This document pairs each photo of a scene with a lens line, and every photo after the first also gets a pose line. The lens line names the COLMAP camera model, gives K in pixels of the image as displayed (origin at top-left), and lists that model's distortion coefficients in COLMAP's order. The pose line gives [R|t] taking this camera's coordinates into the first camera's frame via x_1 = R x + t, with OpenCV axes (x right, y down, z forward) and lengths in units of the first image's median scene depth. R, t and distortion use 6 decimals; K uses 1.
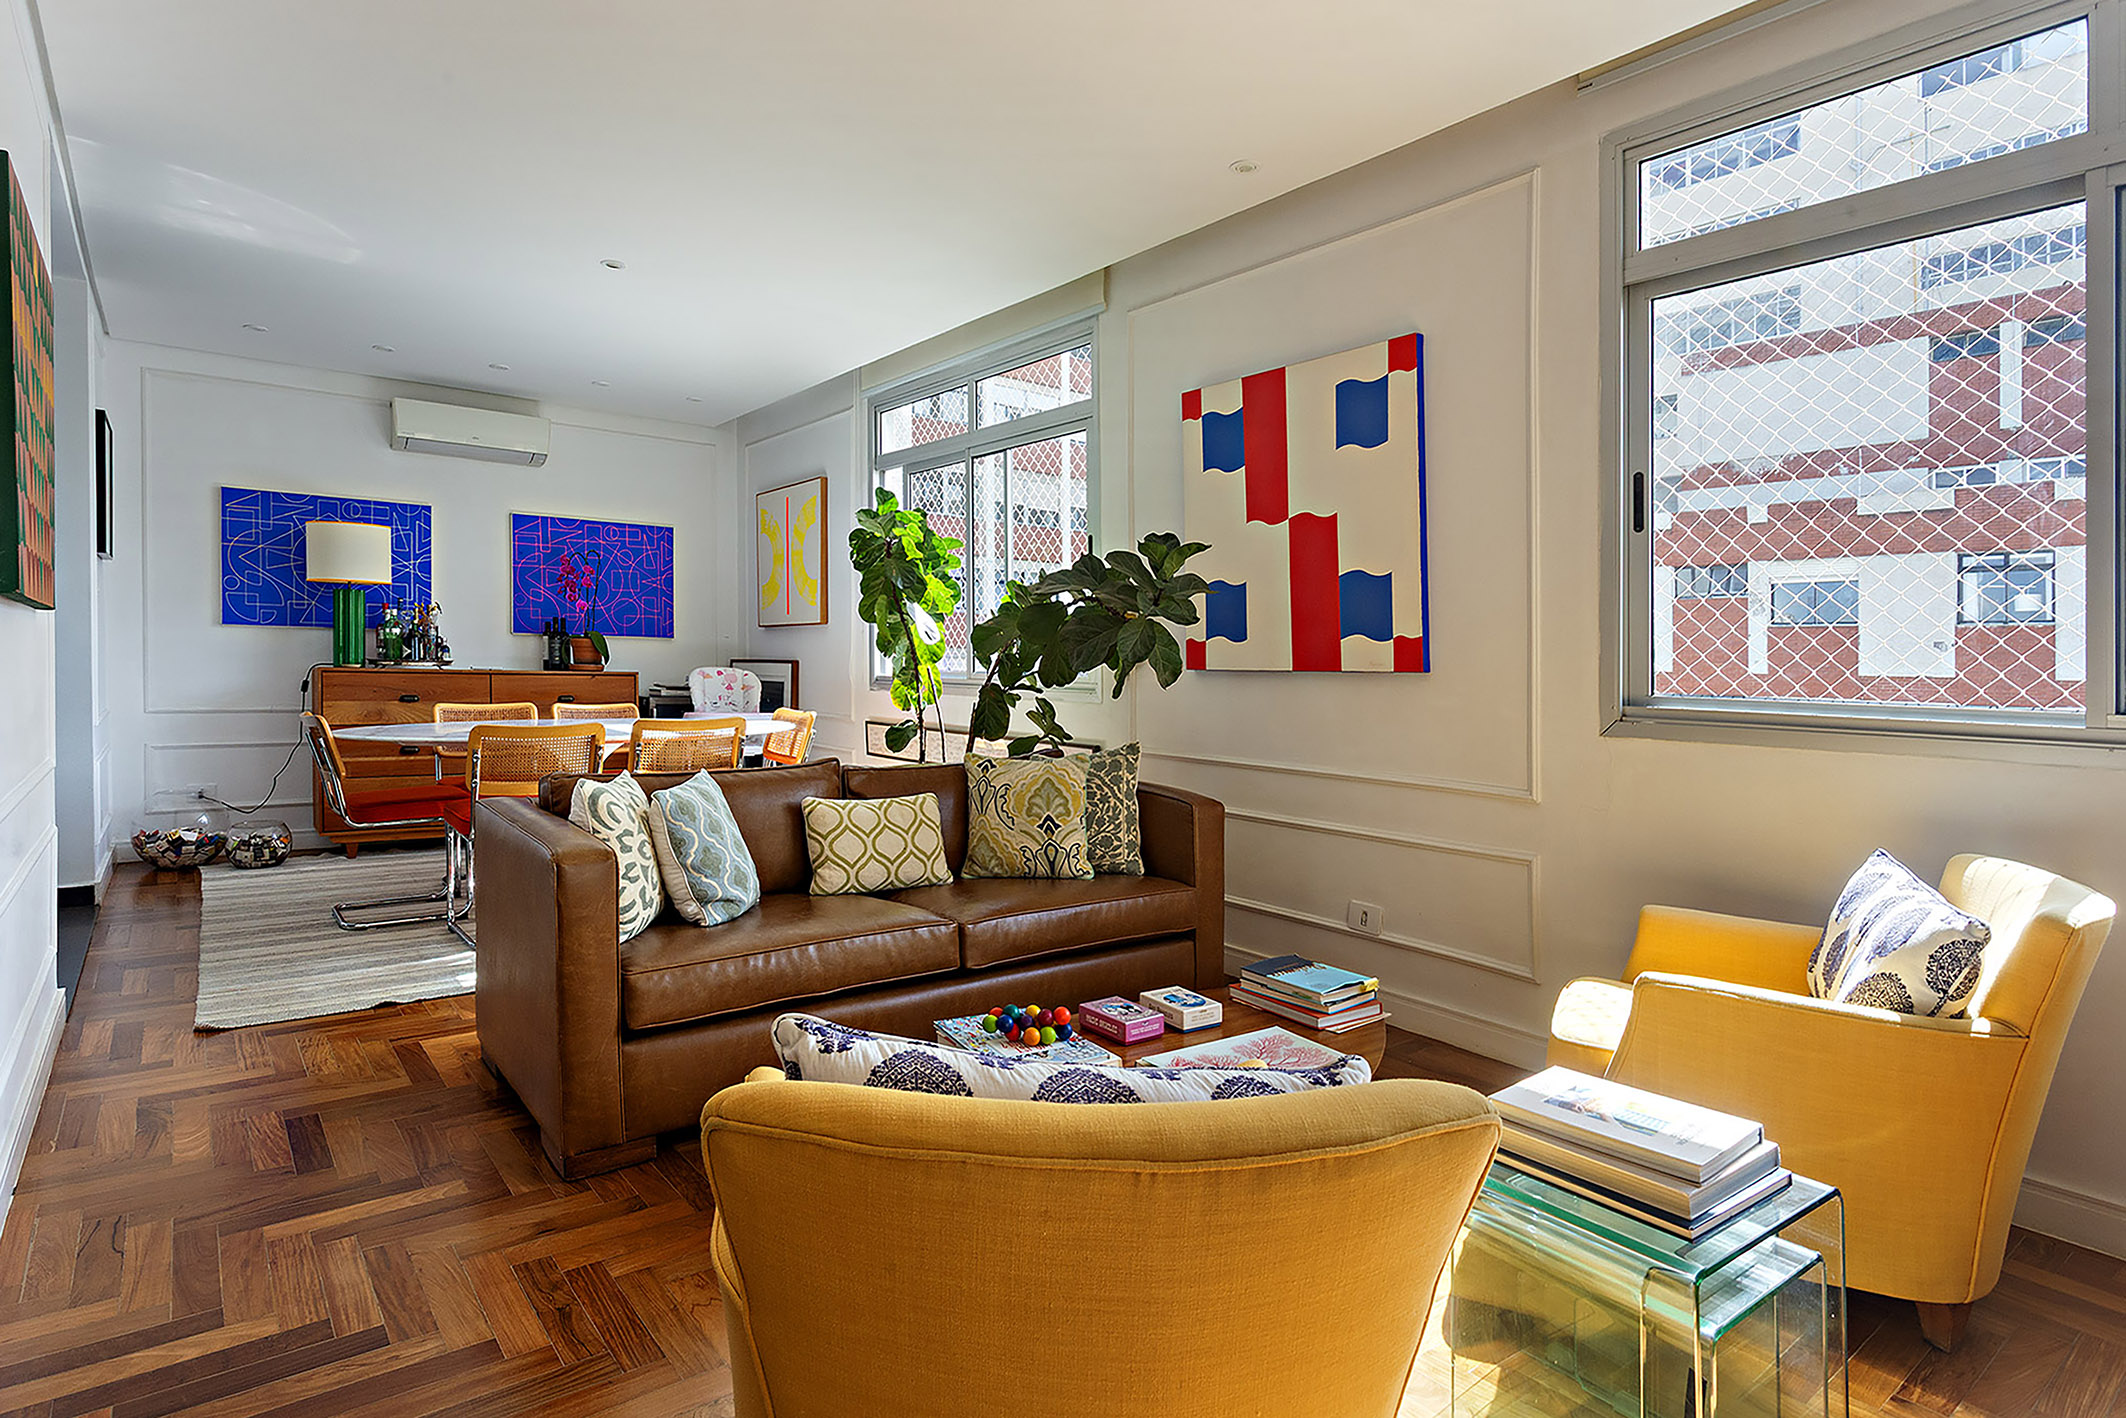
lens RADIAL K [[1133.2, 0, 1001.4], [0, 1133.2, 701.8], [0, 0, 1]] dist [0.020895, -0.000047]
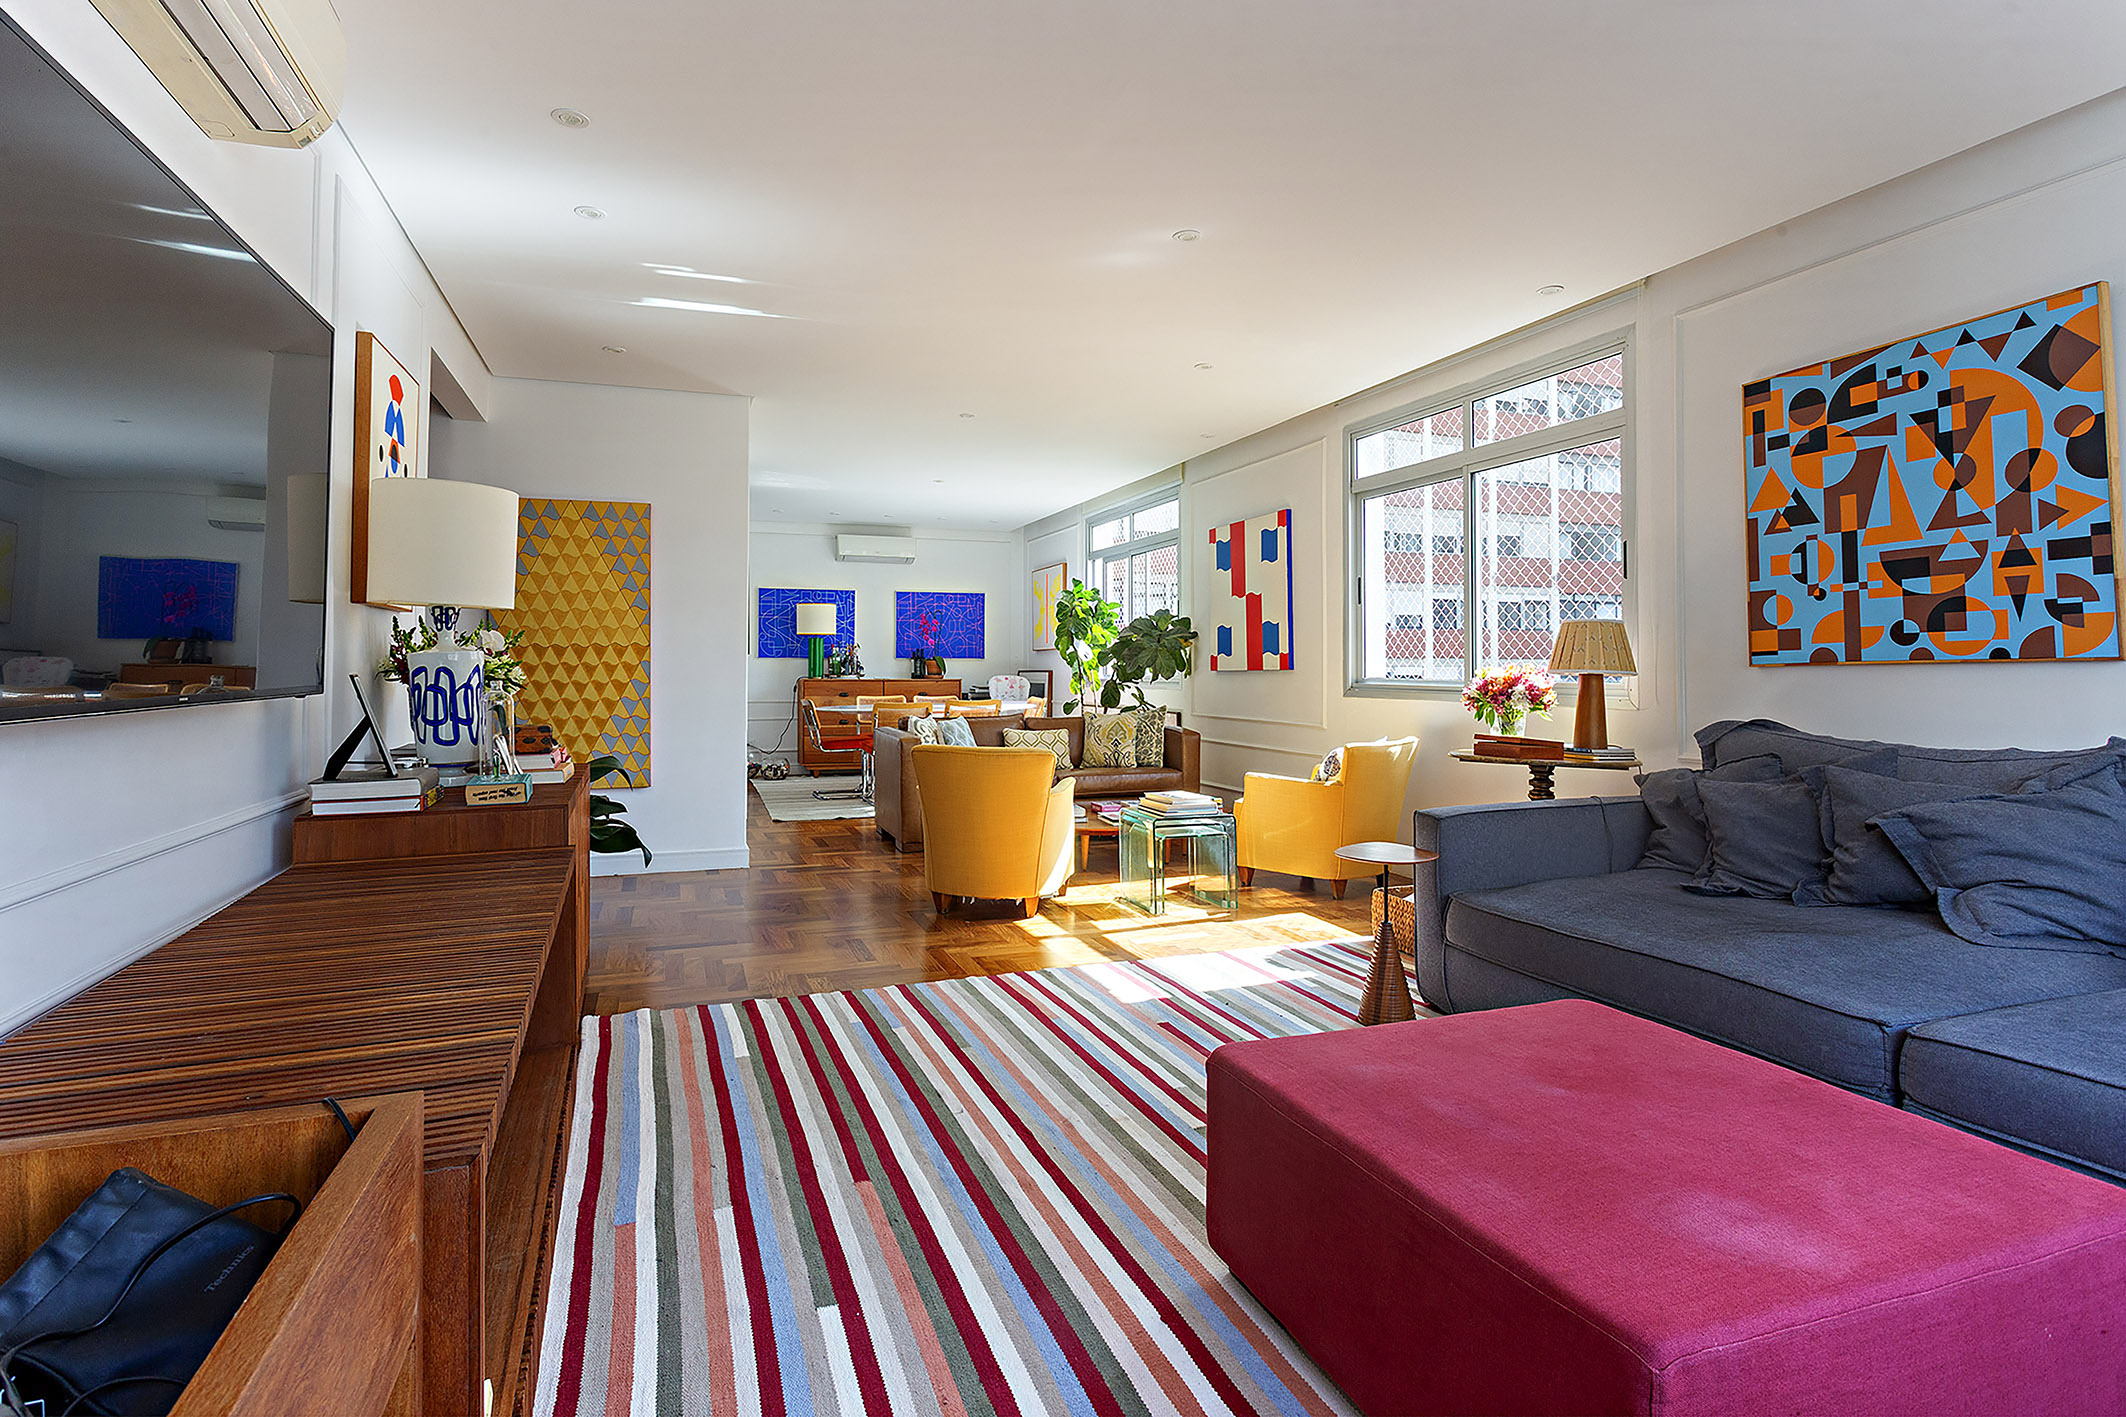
lens RADIAL K [[995.0, 0, 1055.1], [0, 995.0, 658.1], [0, 0, 1]] dist [-0.000166, -0.000052]
pose [[0.966697, -0.022367, -0.254943, 0.238229], [0.009720, 0.998664, -0.050757, 0.023667], [0.255738, 0.046588, 0.965623, -0.504001]]
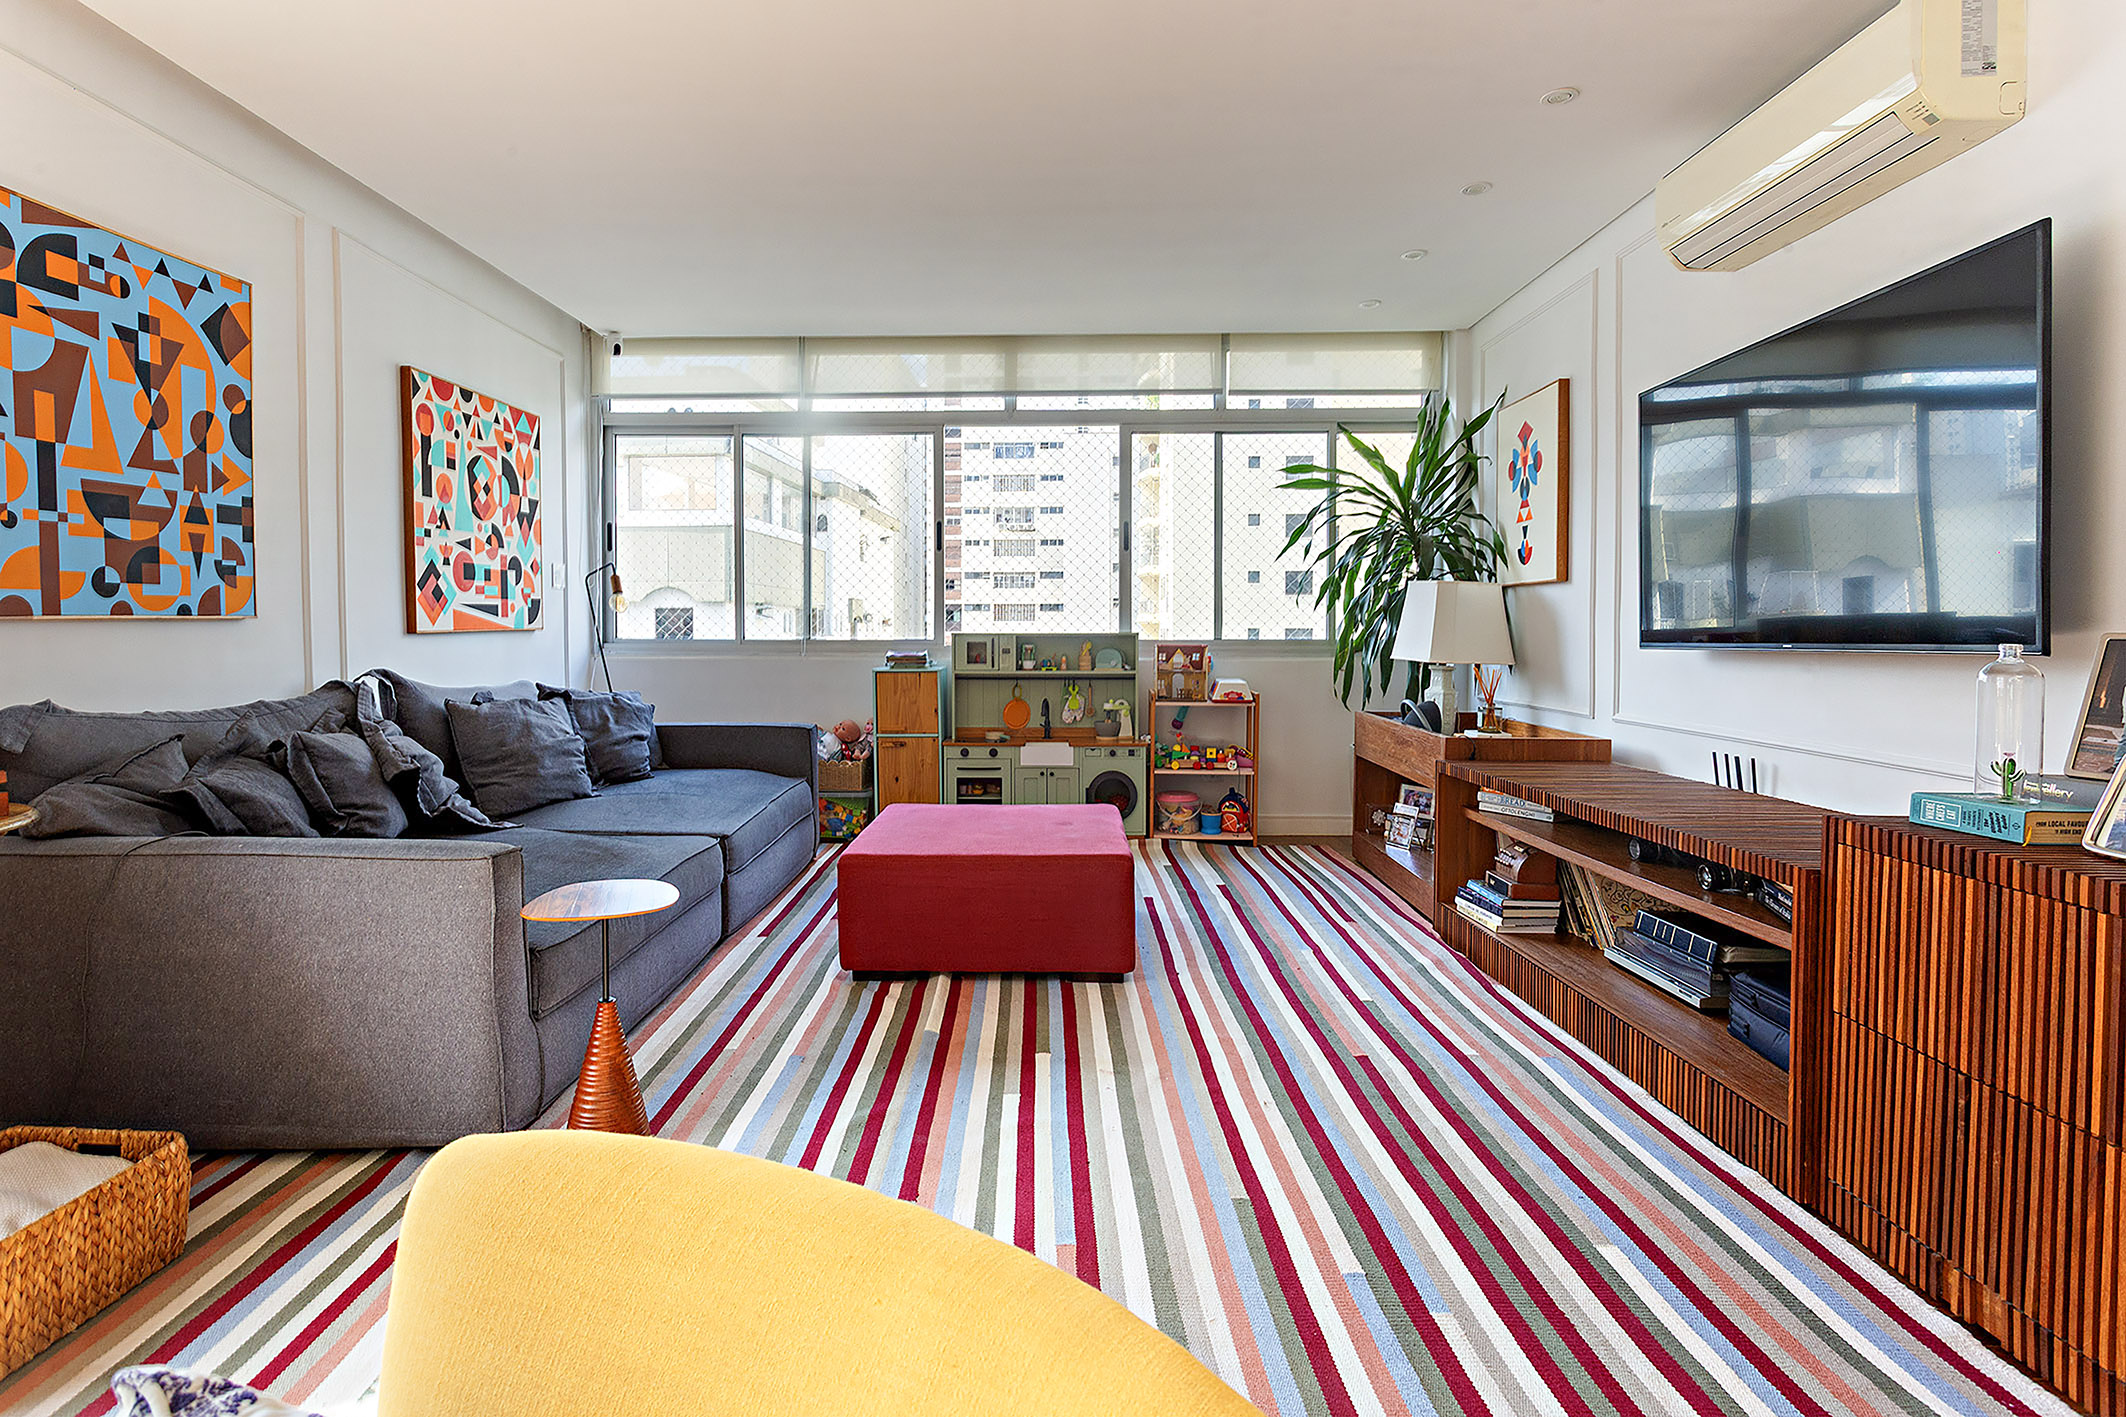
lens RADIAL K [[995.0, 0, 1055.1], [0, 995.0, 658.1], [0, 0, 1]] dist [-0.000166, -0.000052]
pose [[-0.801277, -0.036169, 0.597199, -0.062235], [0.006971, 0.997539, 0.069769, -0.006794], [-0.598253, 0.060067, -0.799053, 0.227882]]
